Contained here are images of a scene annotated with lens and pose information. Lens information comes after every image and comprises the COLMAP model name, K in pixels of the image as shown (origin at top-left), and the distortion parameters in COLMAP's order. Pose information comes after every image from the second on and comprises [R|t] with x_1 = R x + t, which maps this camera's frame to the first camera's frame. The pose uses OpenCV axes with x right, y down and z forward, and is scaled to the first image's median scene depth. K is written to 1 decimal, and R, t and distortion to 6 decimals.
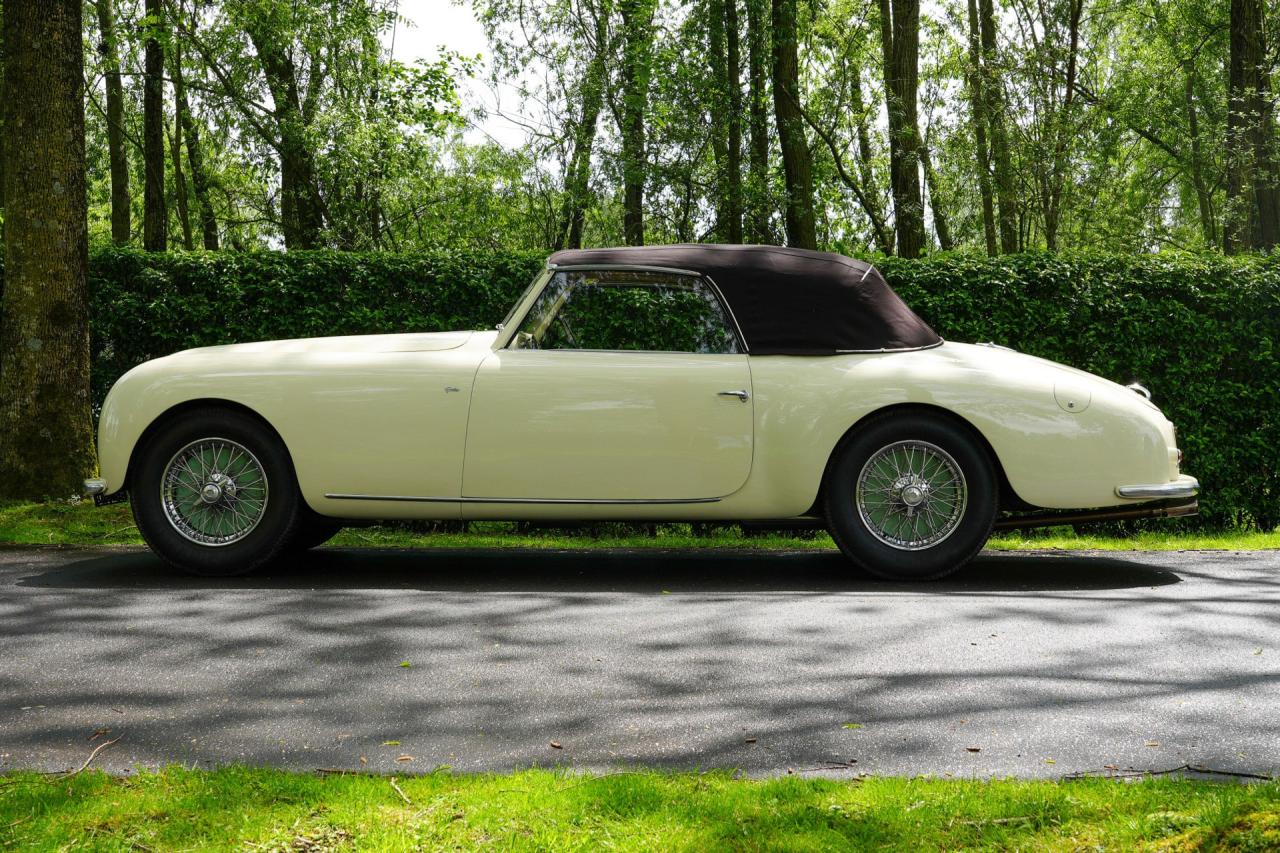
lens RADIAL K [[3597.2, 0, 644.3], [0, 3597.2, 498.0], [0, 0, 1]] dist [-0.018084, 0.682538]
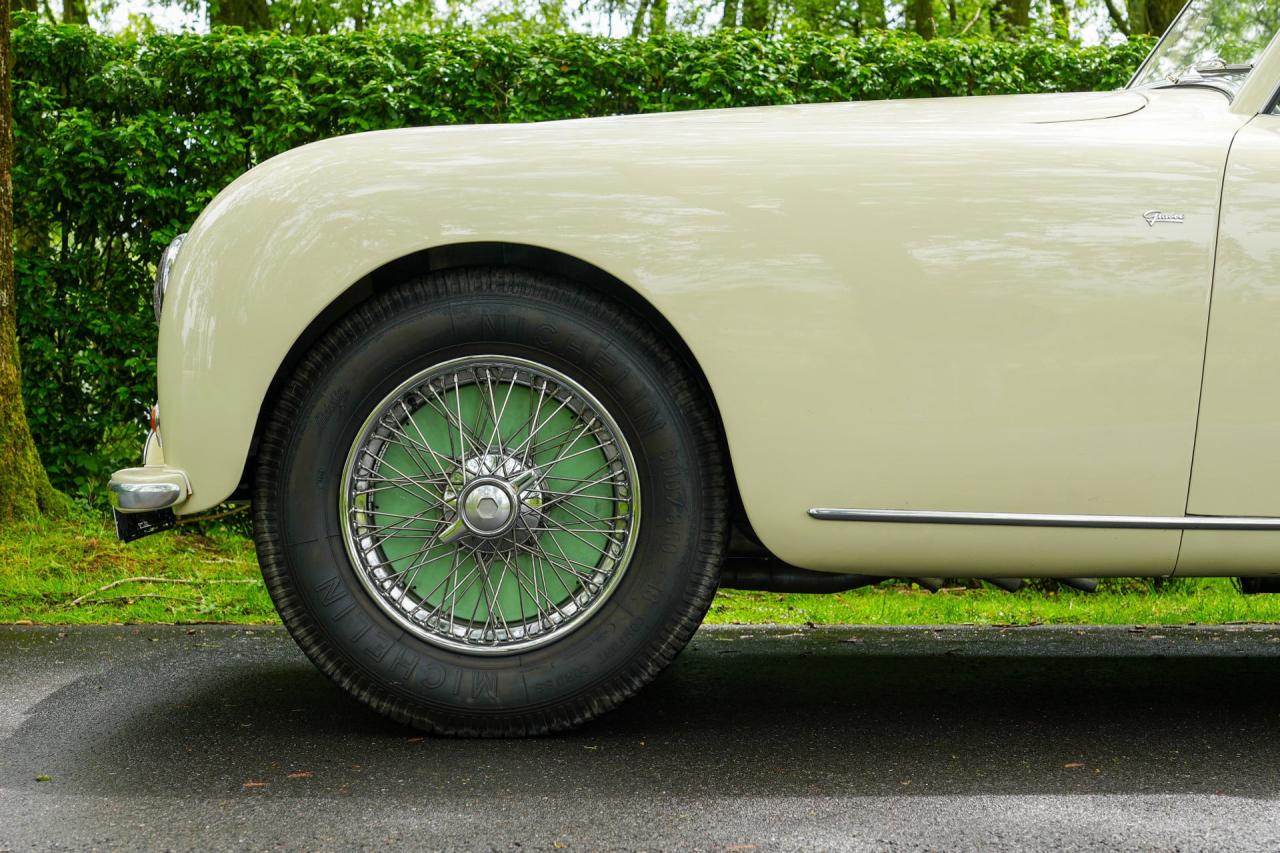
lens RADIAL K [[3597.2, 0, 644.3], [0, 3597.2, 498.0], [0, 0, 1]] dist [-0.018084, 0.682538]
pose [[0.997932, -0.002852, 0.064215, -0.097347], [0.003029, 0.999992, -0.002661, -0.000868], [-0.064206, 0.002850, 0.997933, 0.495528]]
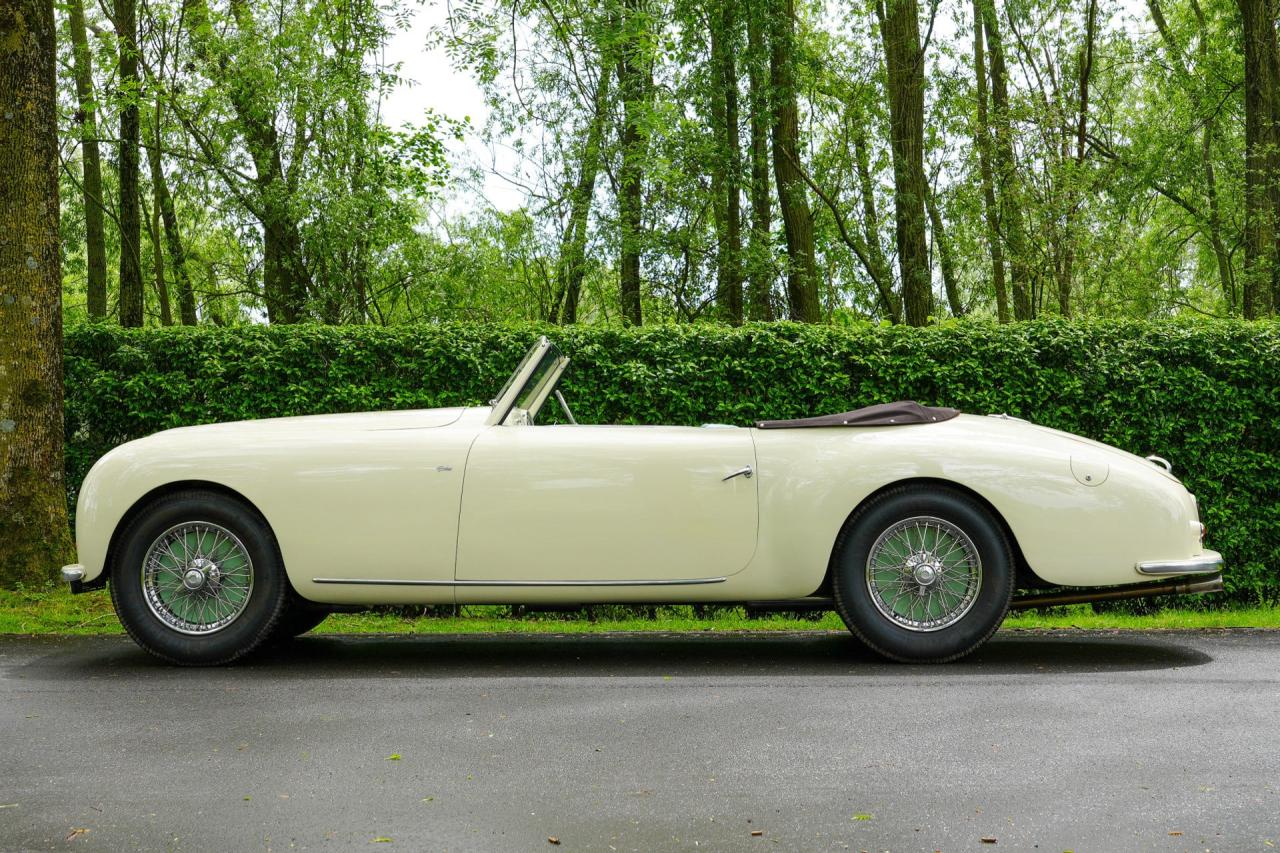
lens RADIAL K [[3411.9, 0, 586.2], [0, 3411.9, 393.7], [0, 0, 1]] dist [-0.009647, 0.036198]
pose [[0.999946, -0.010337, -0.001224, -0.013676], [0.010255, 0.998469, -0.054354, -0.000039], [0.001784, 0.054339, 0.998521, 0.090595]]
